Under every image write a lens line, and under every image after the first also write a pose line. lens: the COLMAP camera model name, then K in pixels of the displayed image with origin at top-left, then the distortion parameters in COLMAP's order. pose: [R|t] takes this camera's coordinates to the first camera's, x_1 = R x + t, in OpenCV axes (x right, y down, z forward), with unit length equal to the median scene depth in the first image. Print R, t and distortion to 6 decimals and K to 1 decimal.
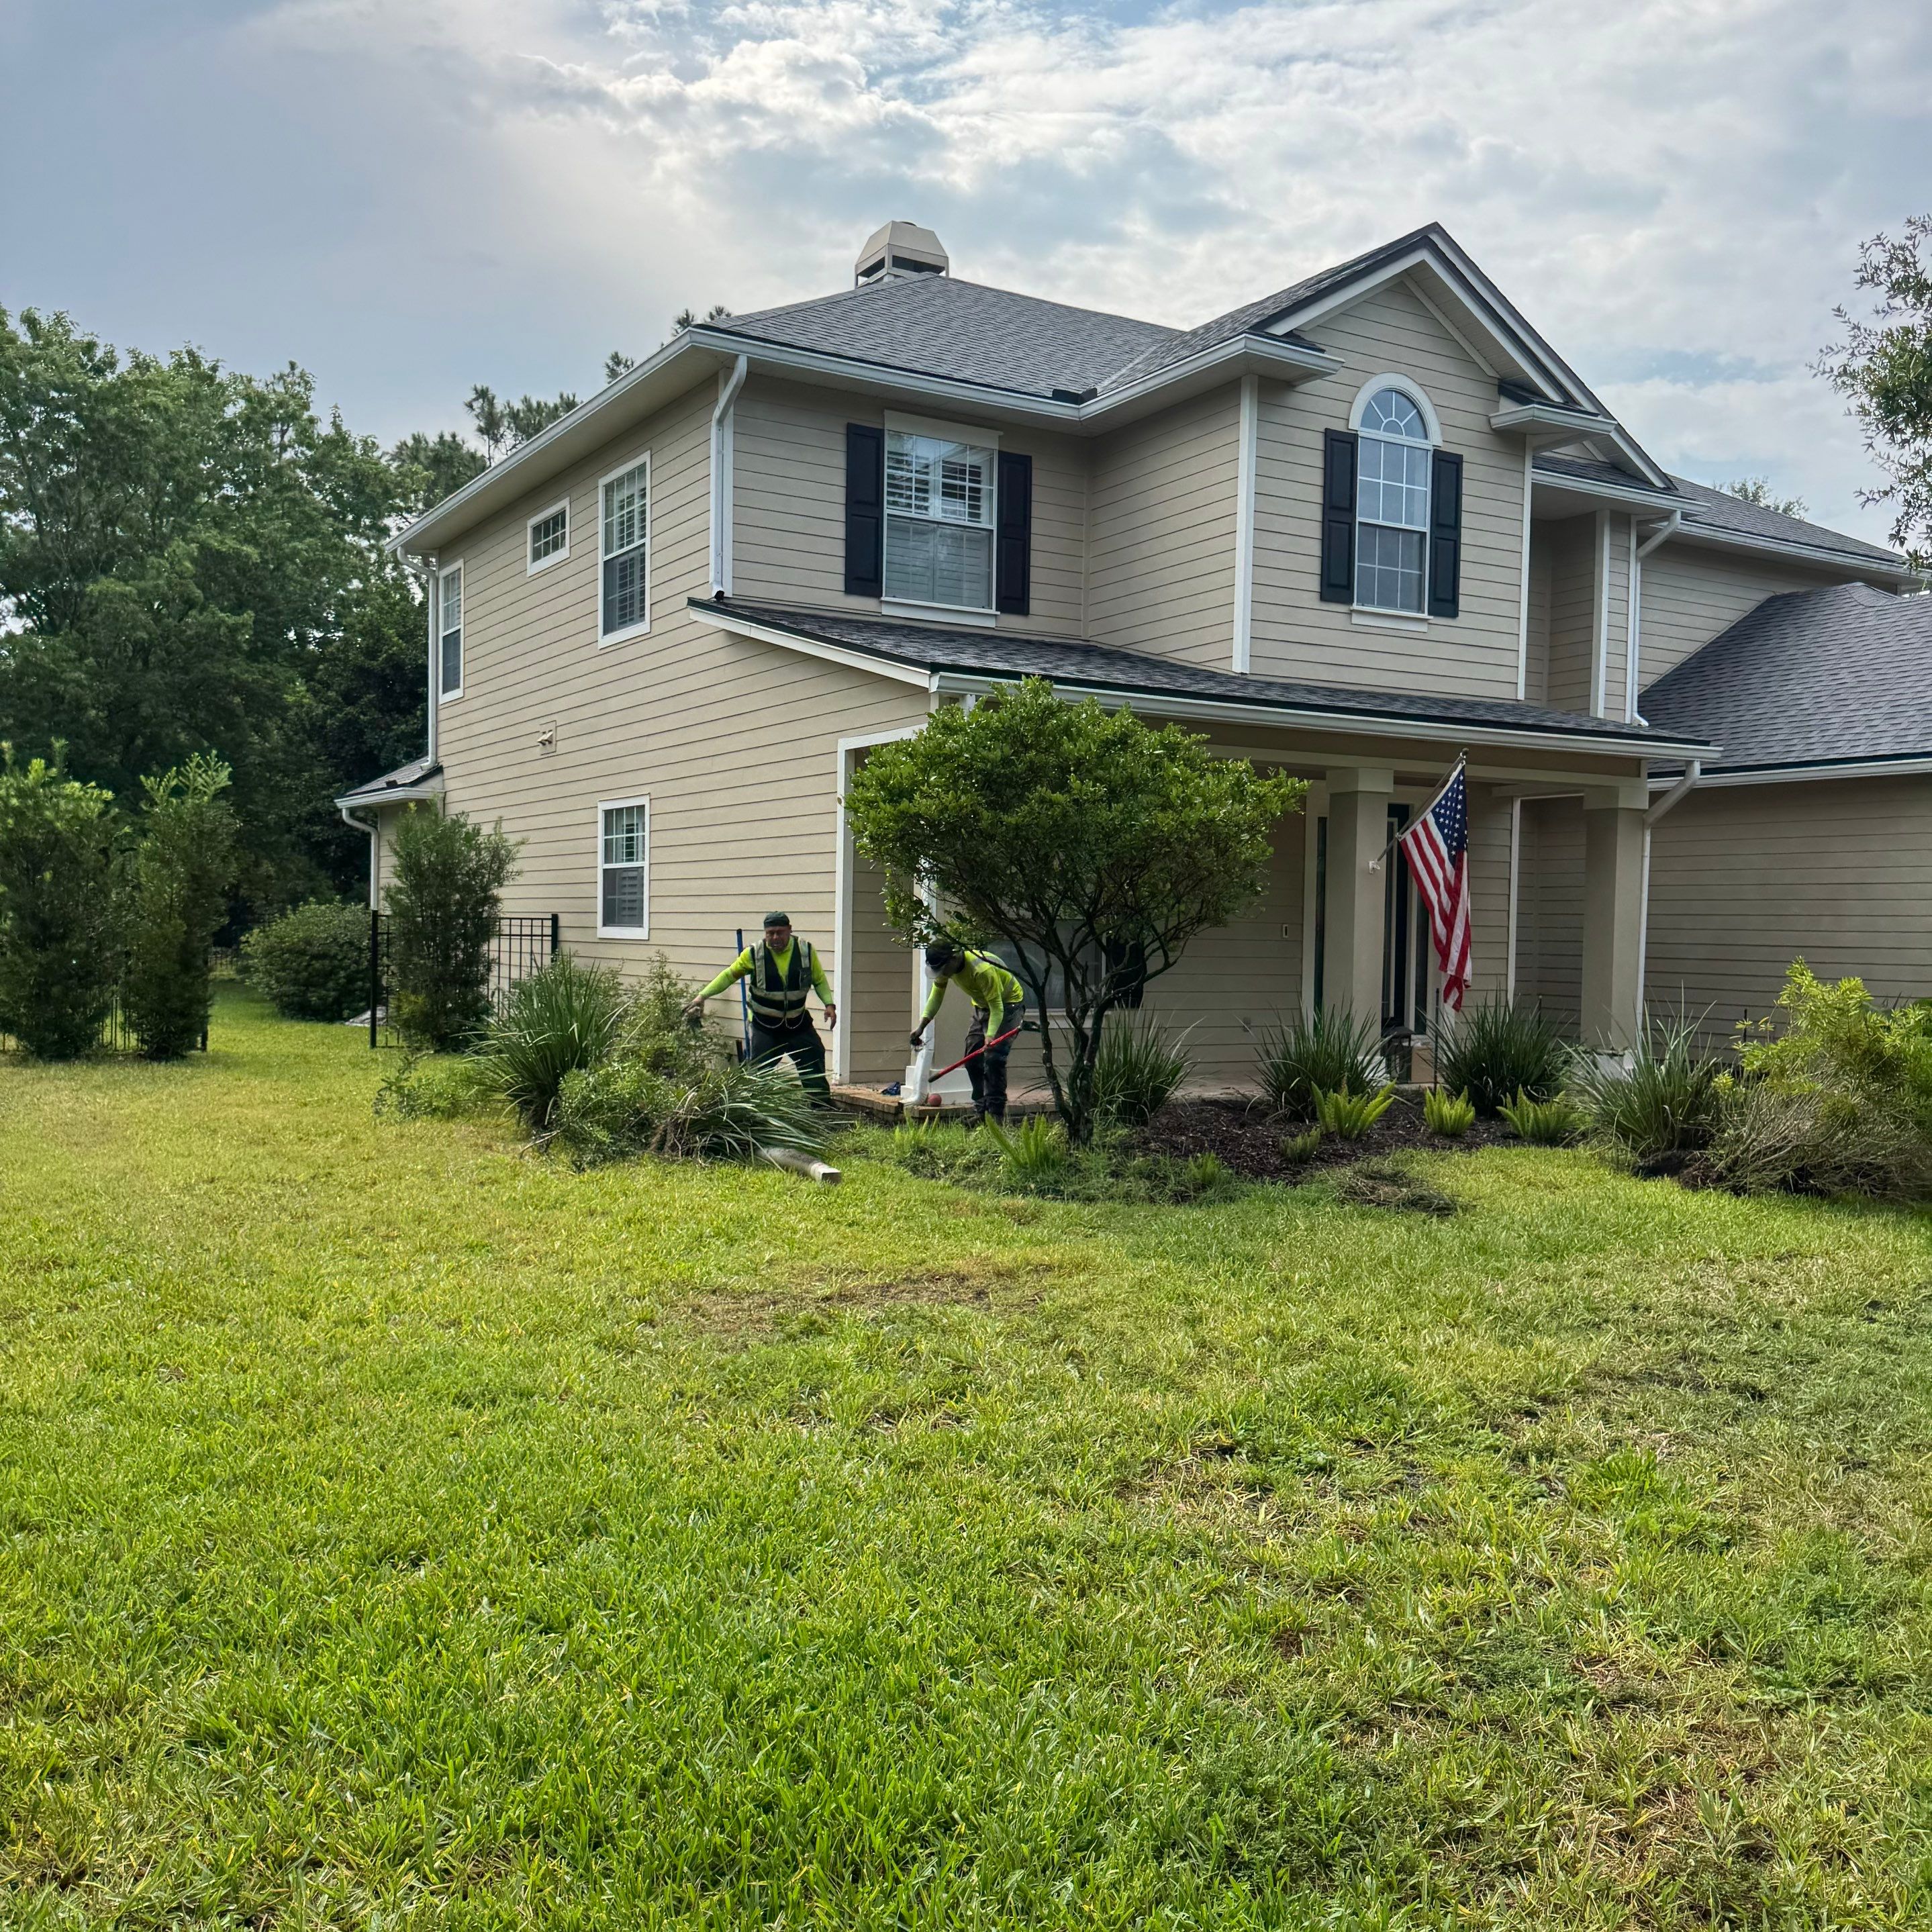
lens RADIAL K [[1779.1, 0, 979.0], [0, 1779.1, 970.1], [0, 0, 1]] dist [0.010414, 0.000000]
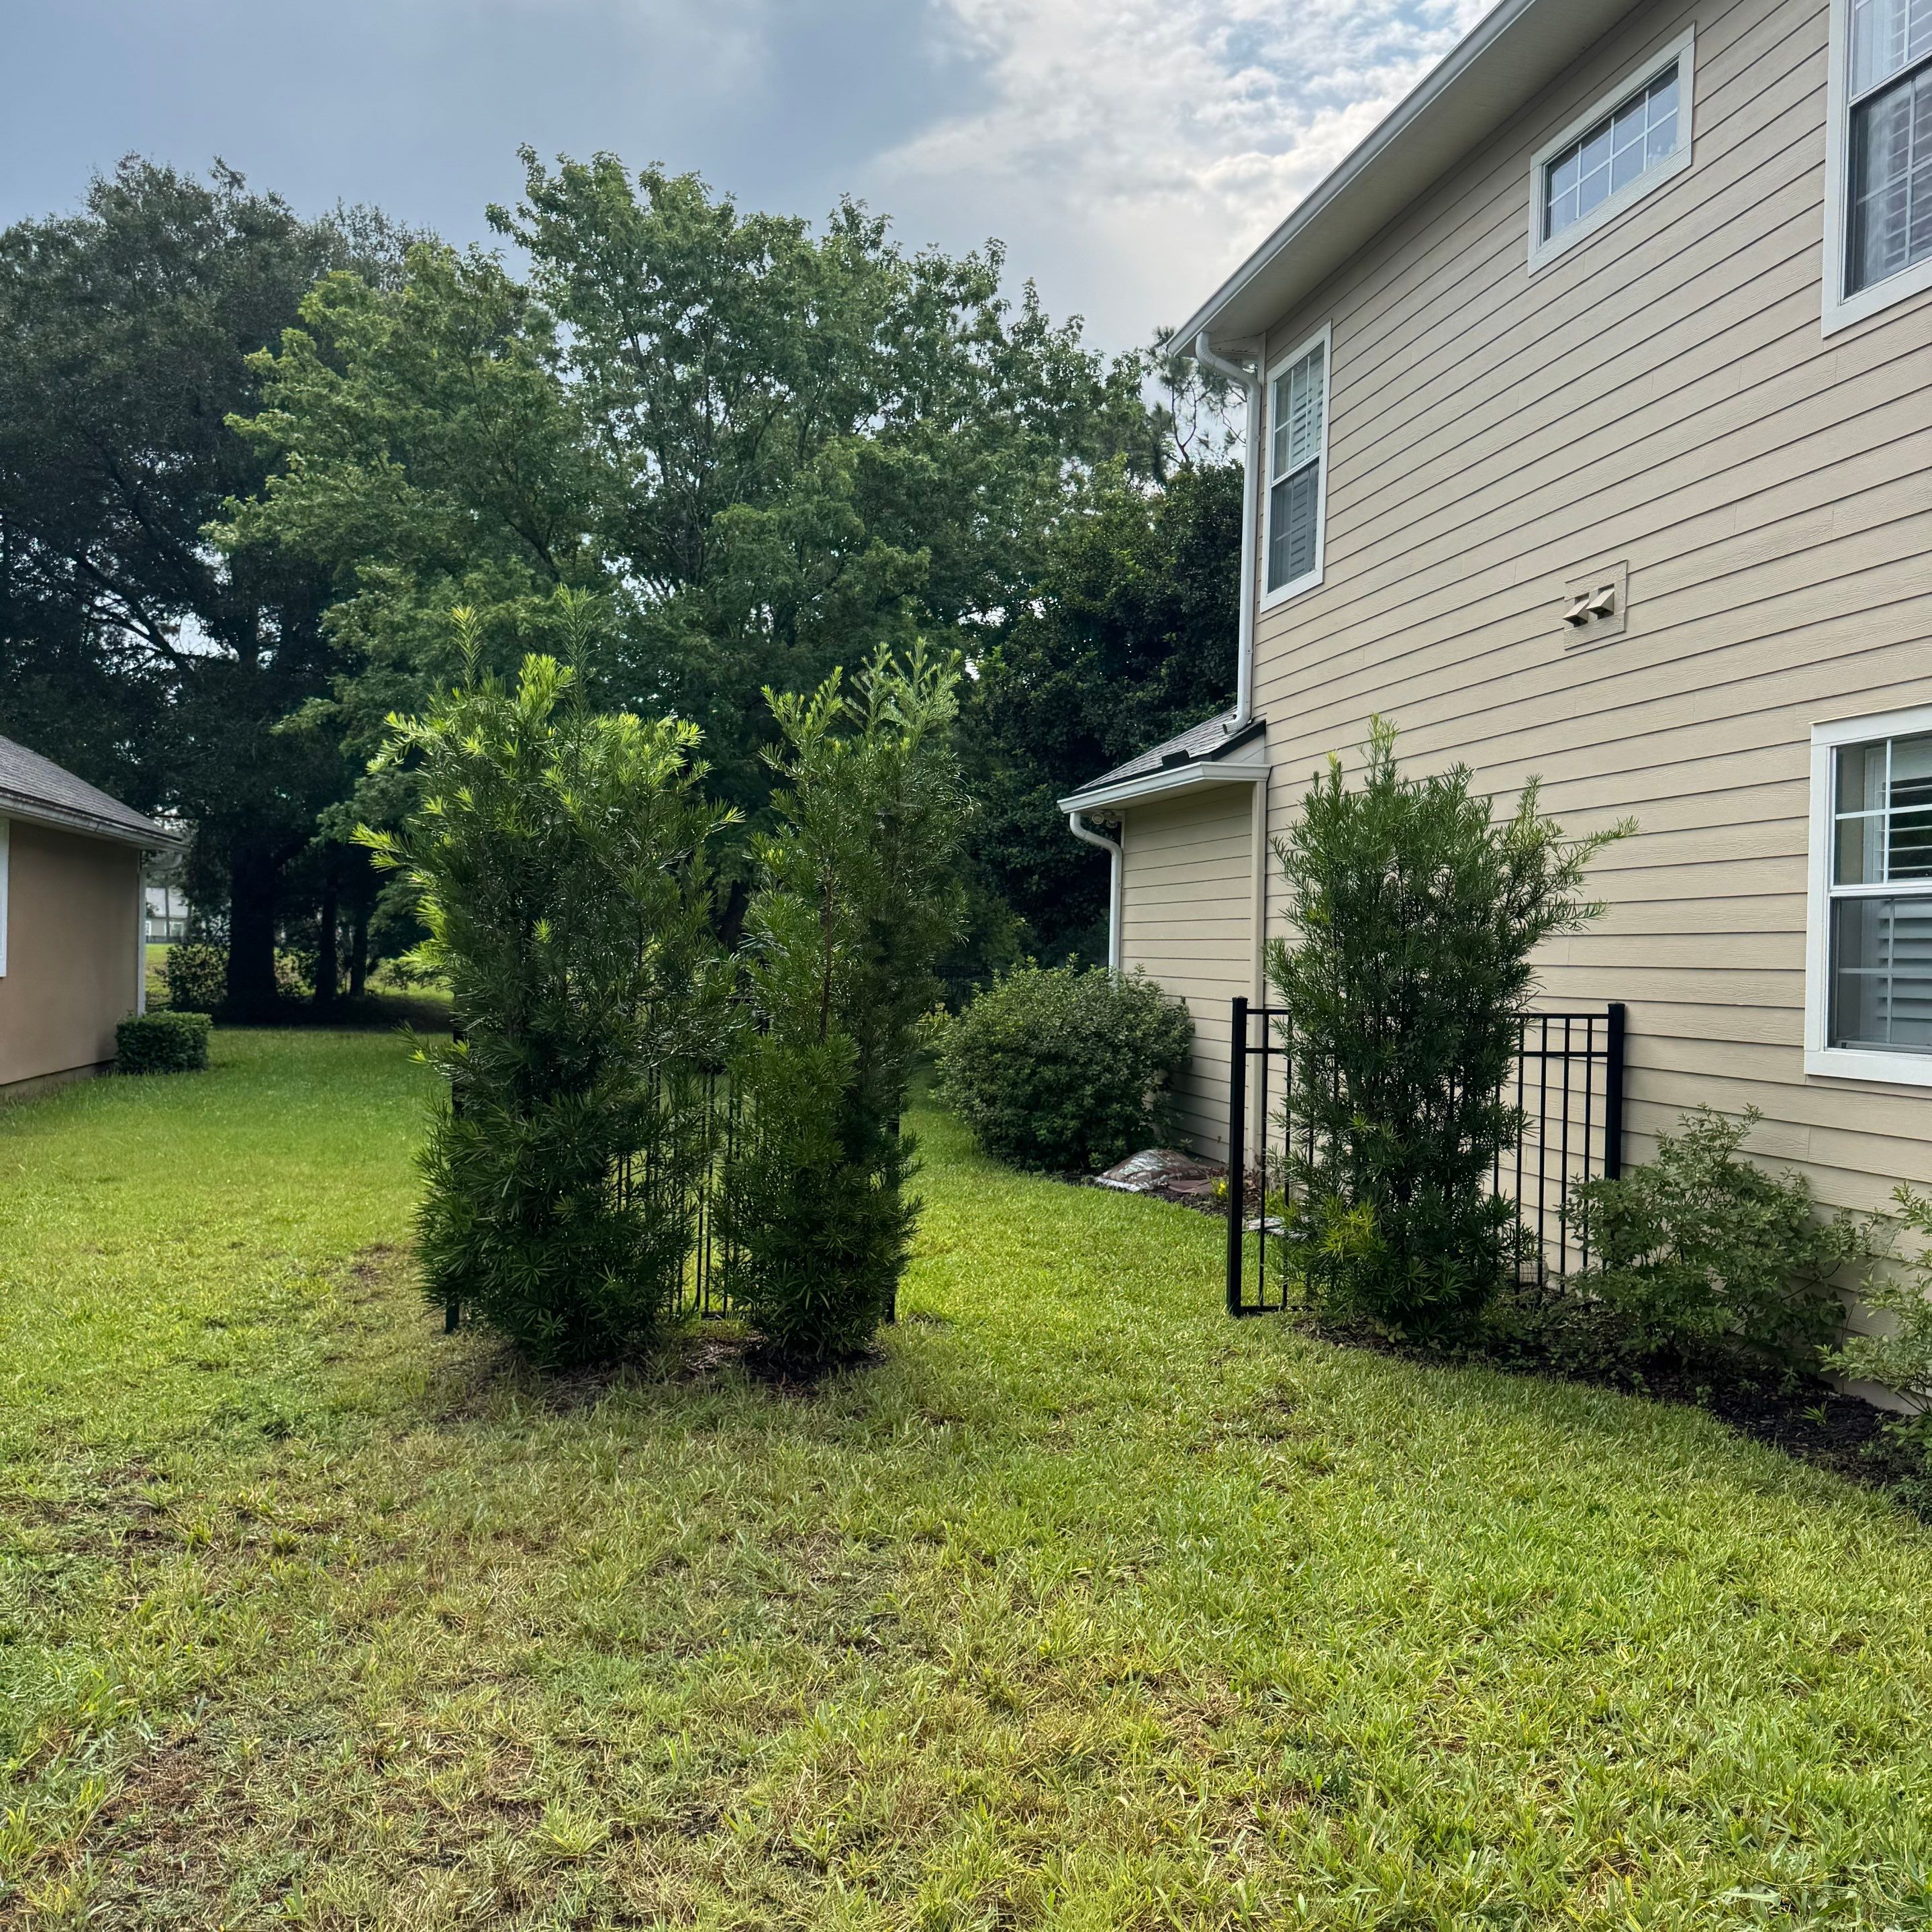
lens RADIAL K [[1779.1, 0, 960.2], [0, 1779.1, 964.2], [0, 0, 1]] dist [0.010414, 0.000000]
pose [[0.941723, -0.001987, -0.336383, -0.206563], [-0.006608, 0.999680, -0.024405, -0.024874], [0.336324, 0.025206, 0.941409, 0.450310]]
